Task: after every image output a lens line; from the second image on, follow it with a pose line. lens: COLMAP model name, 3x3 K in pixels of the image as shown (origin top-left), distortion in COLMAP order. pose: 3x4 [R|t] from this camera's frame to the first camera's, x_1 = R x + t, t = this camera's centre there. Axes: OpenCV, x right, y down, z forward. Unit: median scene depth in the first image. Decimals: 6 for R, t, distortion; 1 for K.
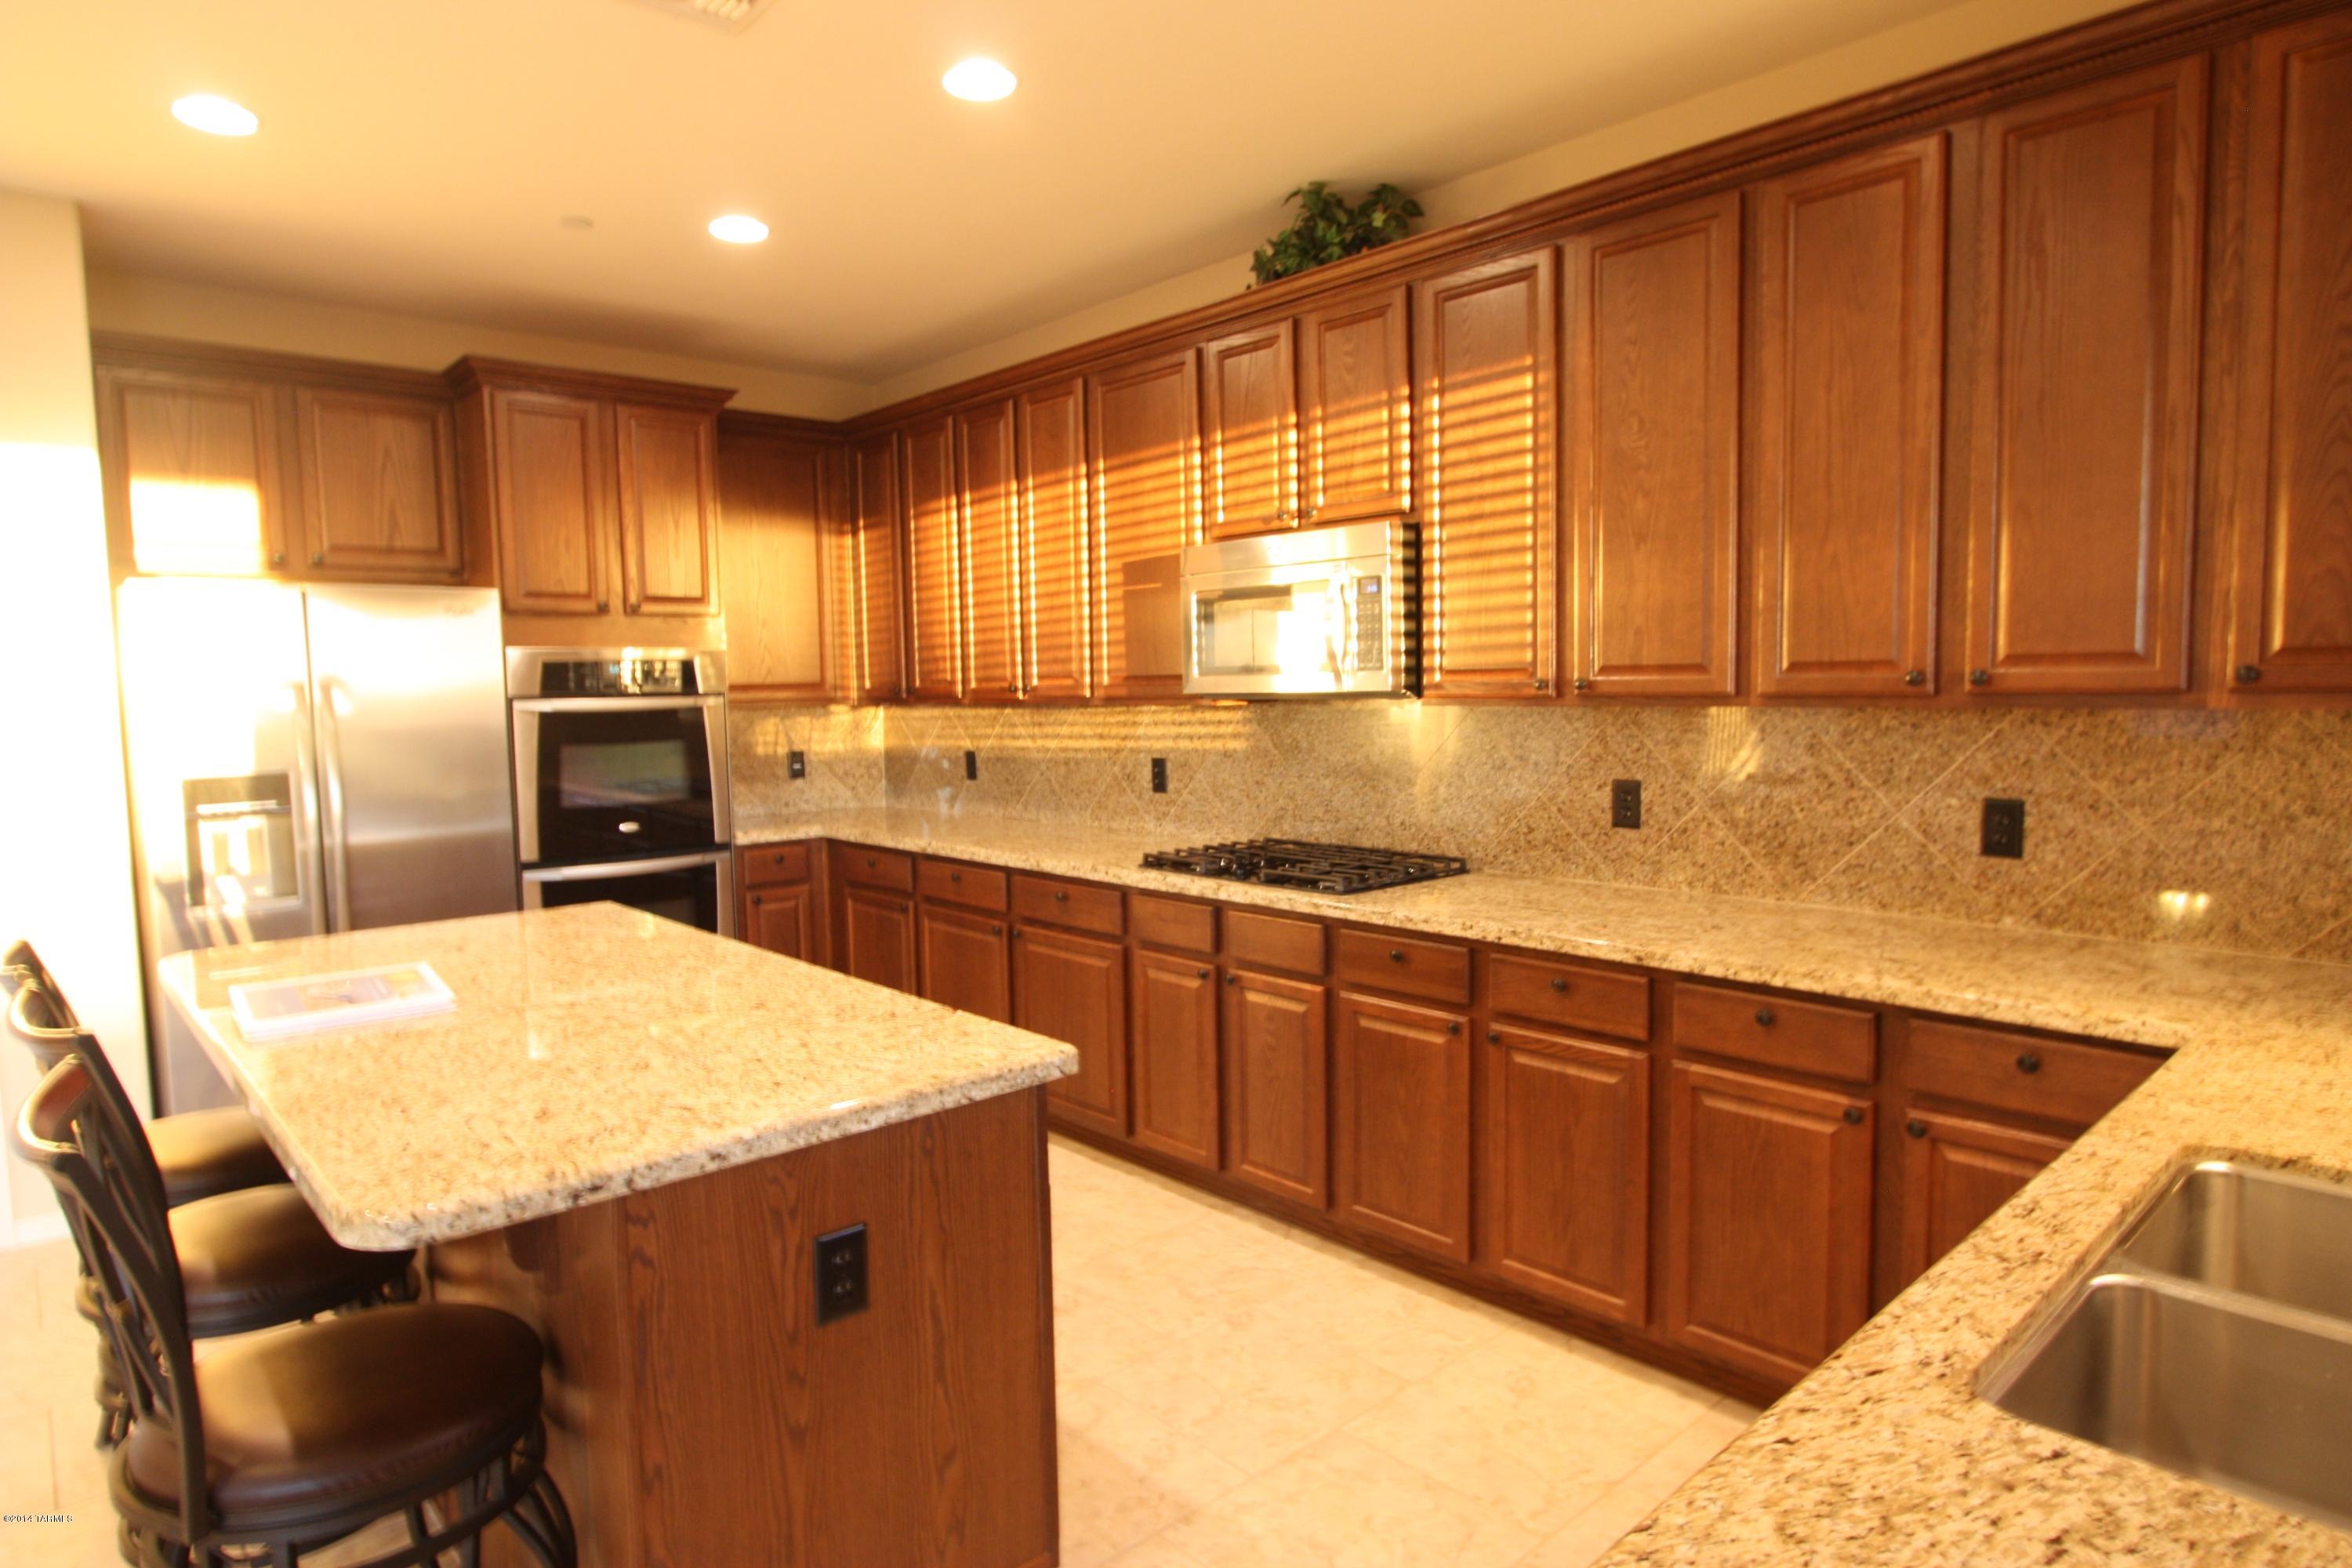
lens RADIAL K [[1336.6, 0, 1178.3], [0, 1336.6, 787.7], [0, 0, 1]] dist [-0.017702, 0.005680]
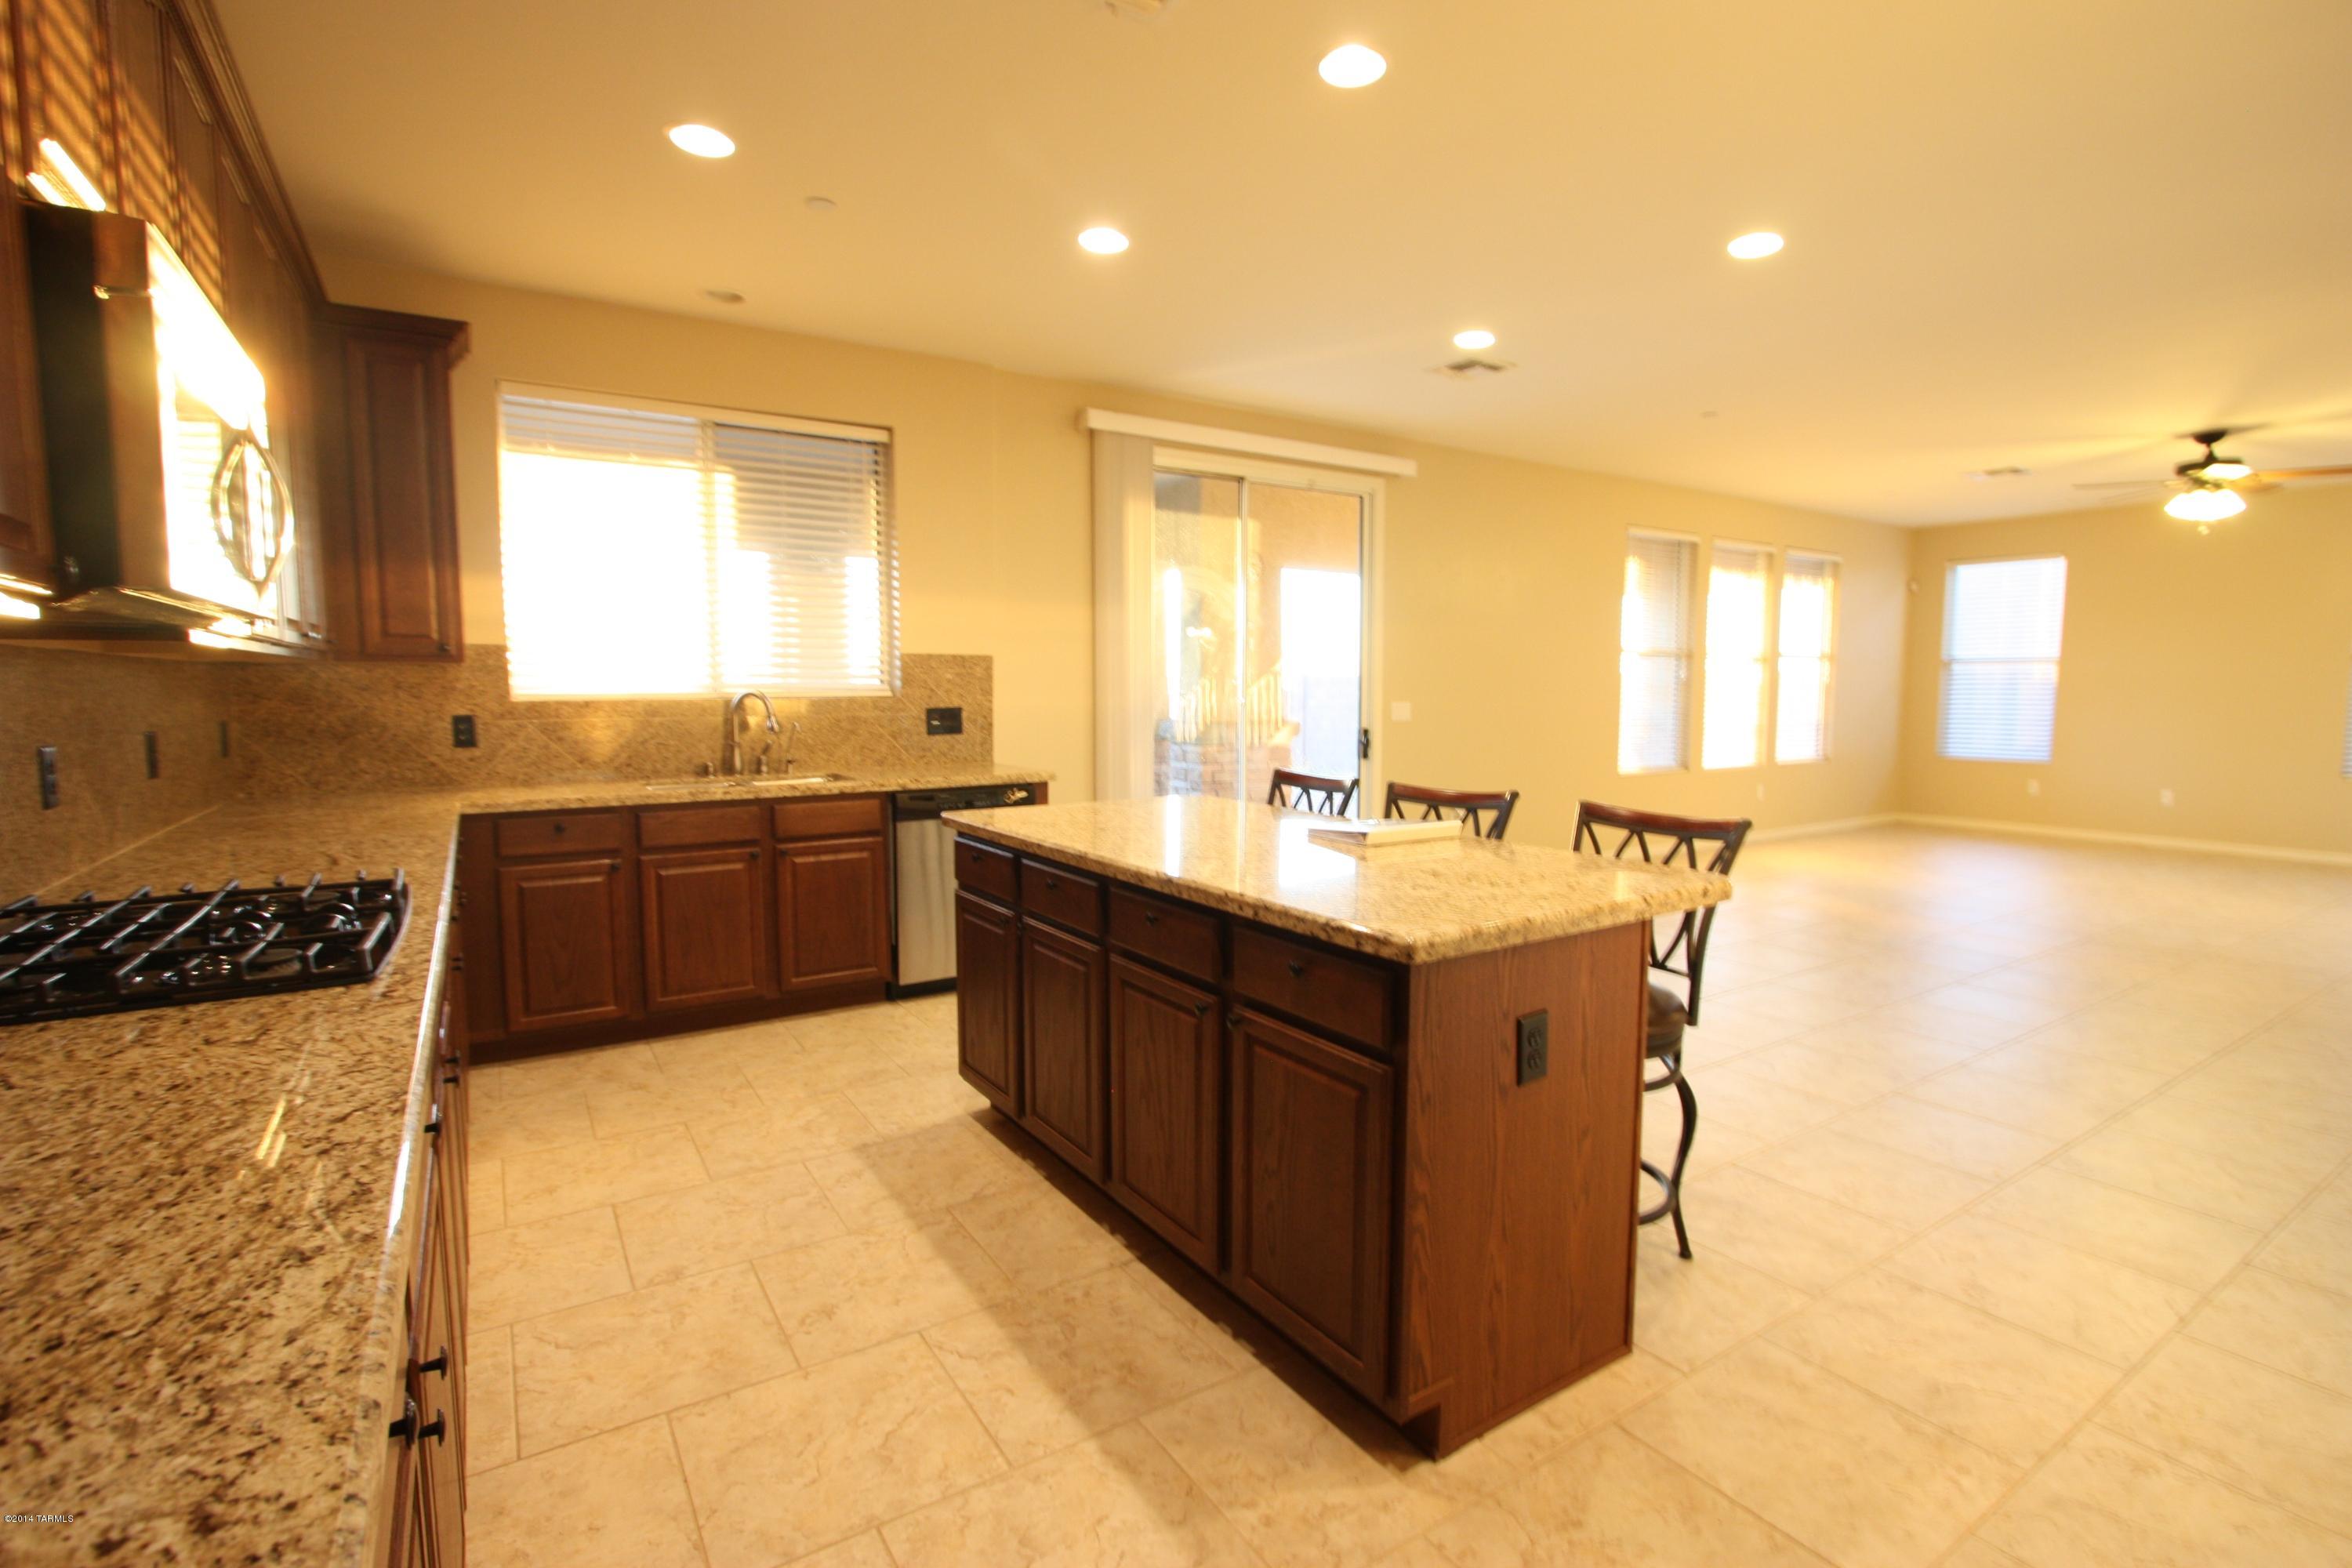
lens RADIAL K [[1085.2, 0, 1190.7], [0, 1085.2, 785.7], [0, 0, 1]] dist [-0.017701, 0.003131]
pose [[-0.988392, 0.005294, 0.151831, -0.426617], [0.031502, 0.984813, 0.170734, -0.070176], [-0.148622, 0.173535, -0.973549, 1.552336]]
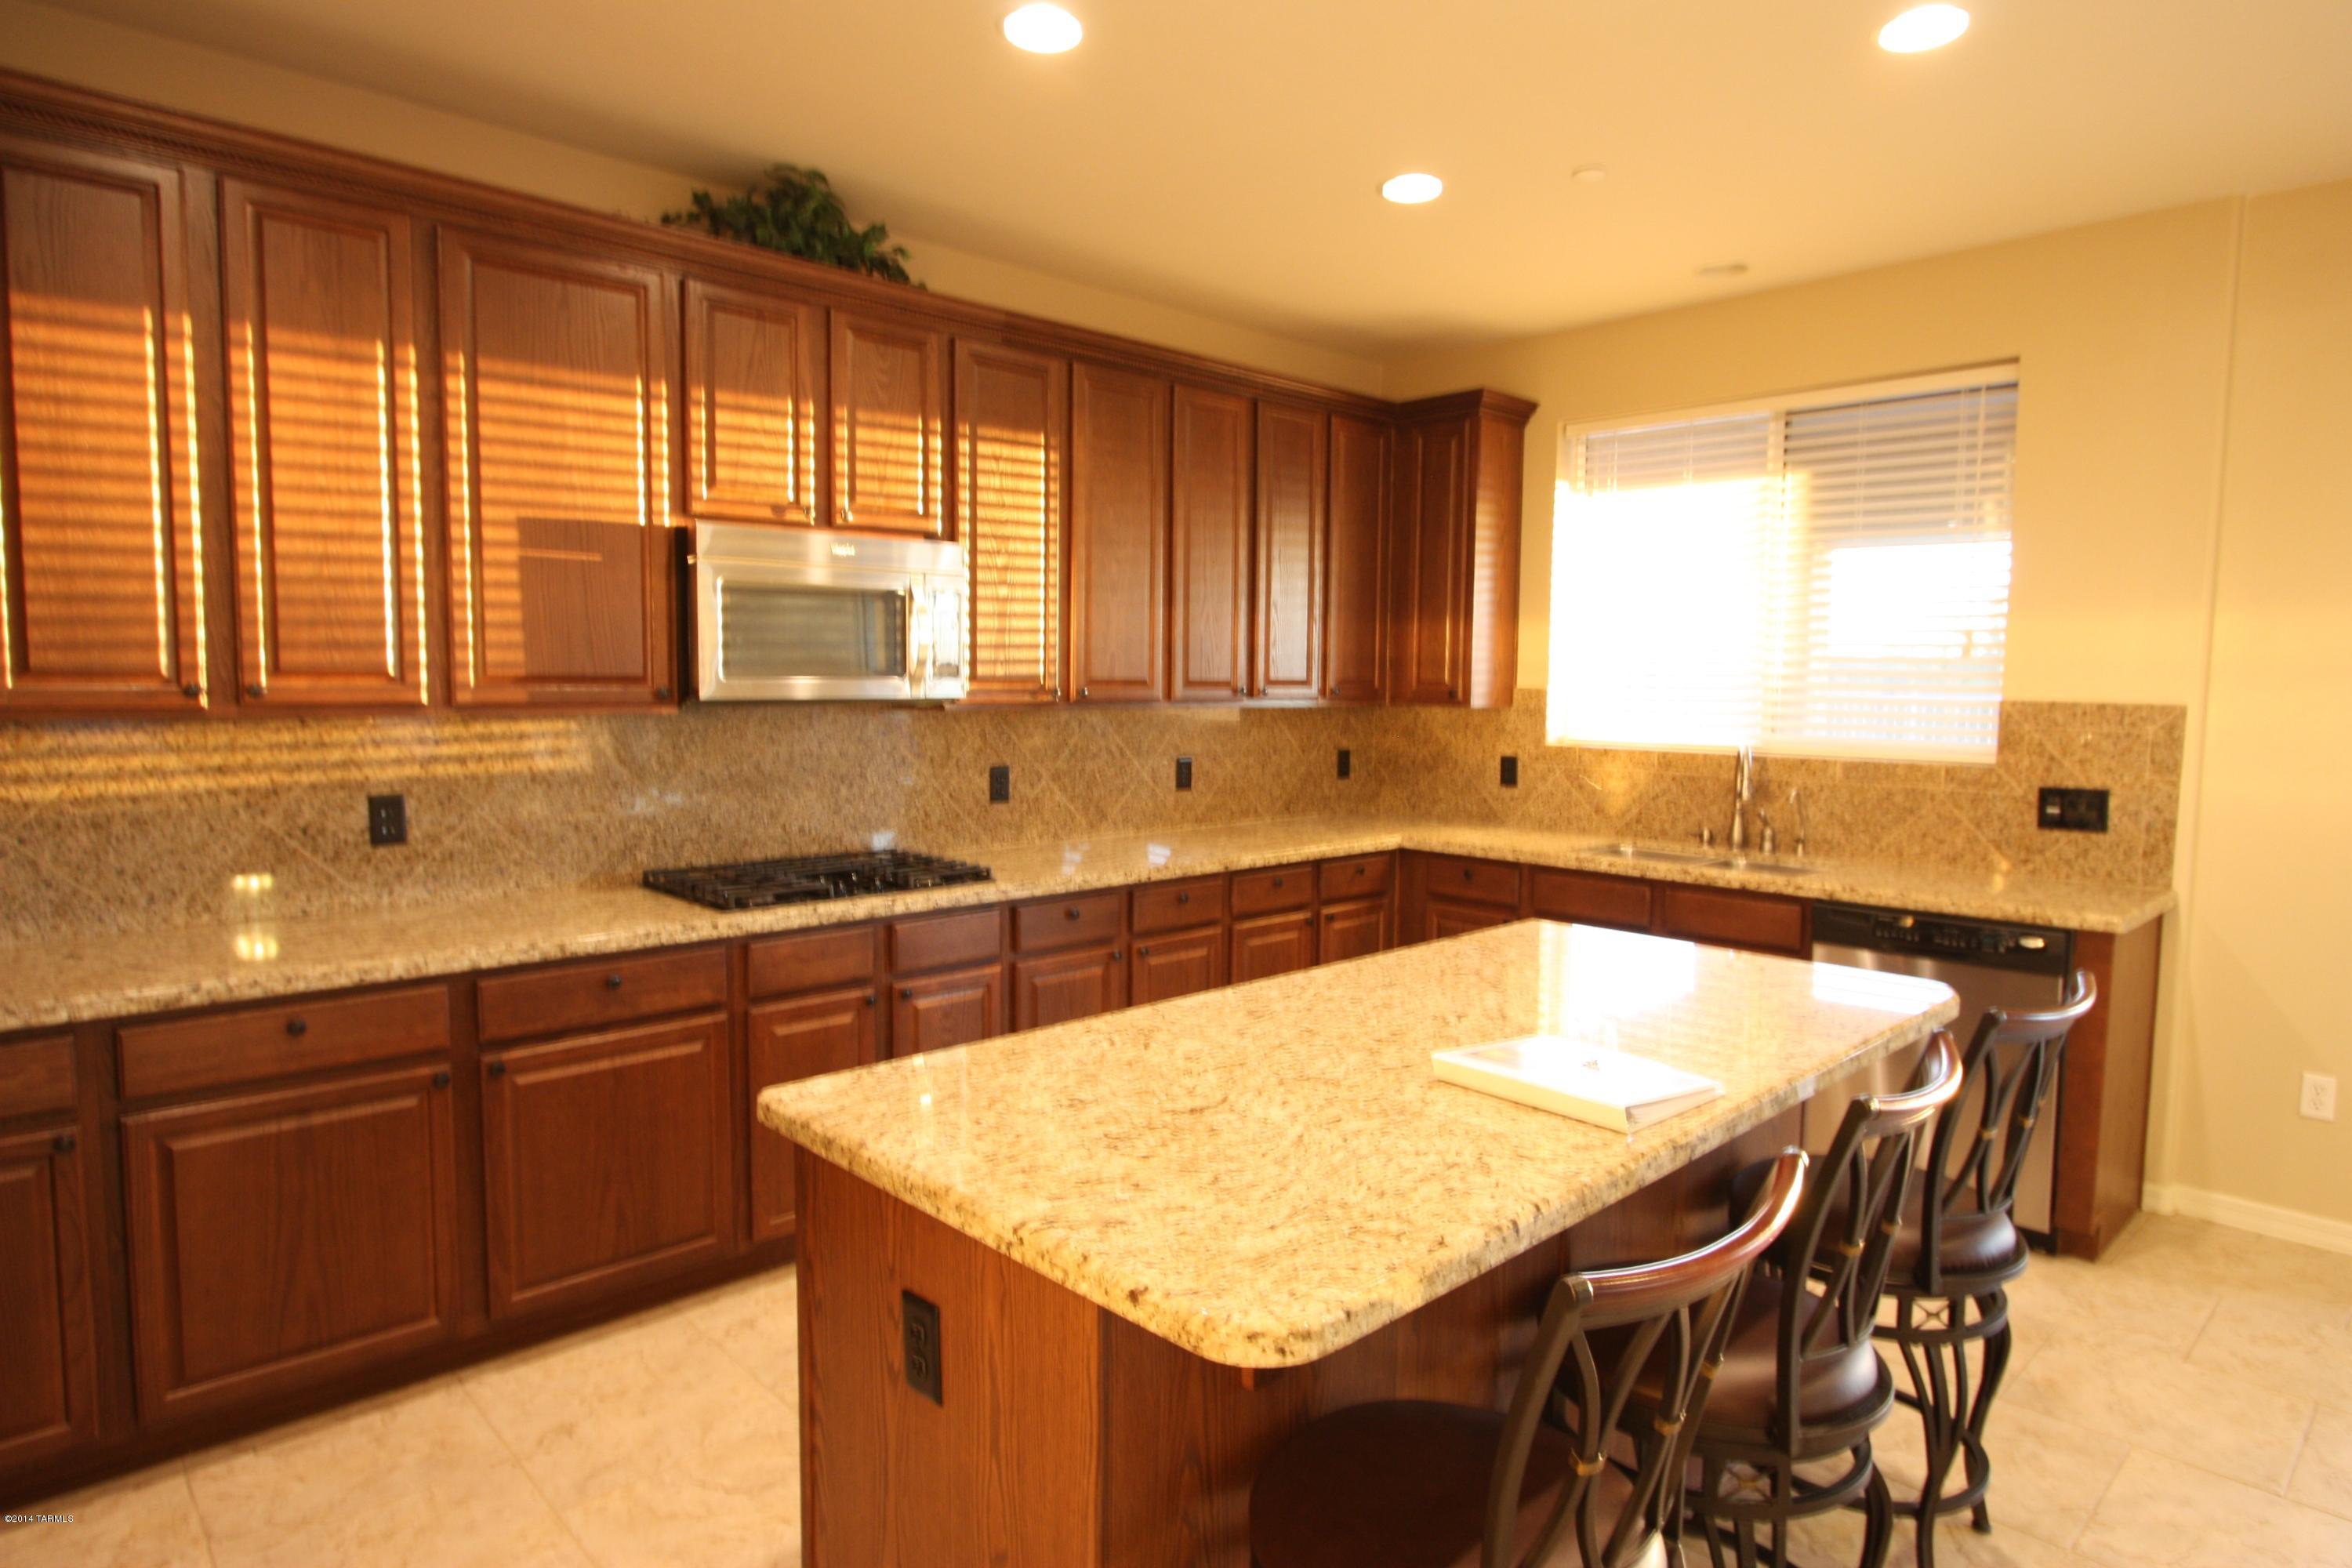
lens RADIAL K [[1336.6, 0, 1178.7], [0, 1336.6, 791.8], [0, 0, 1]] dist [-0.017702, 0.005680]
pose [[-0.029703, -0.066740, 0.997328, -1.002760], [0.070398, 0.995151, 0.068691, -0.059529], [-0.997077, 0.072251, -0.024860, 0.885701]]
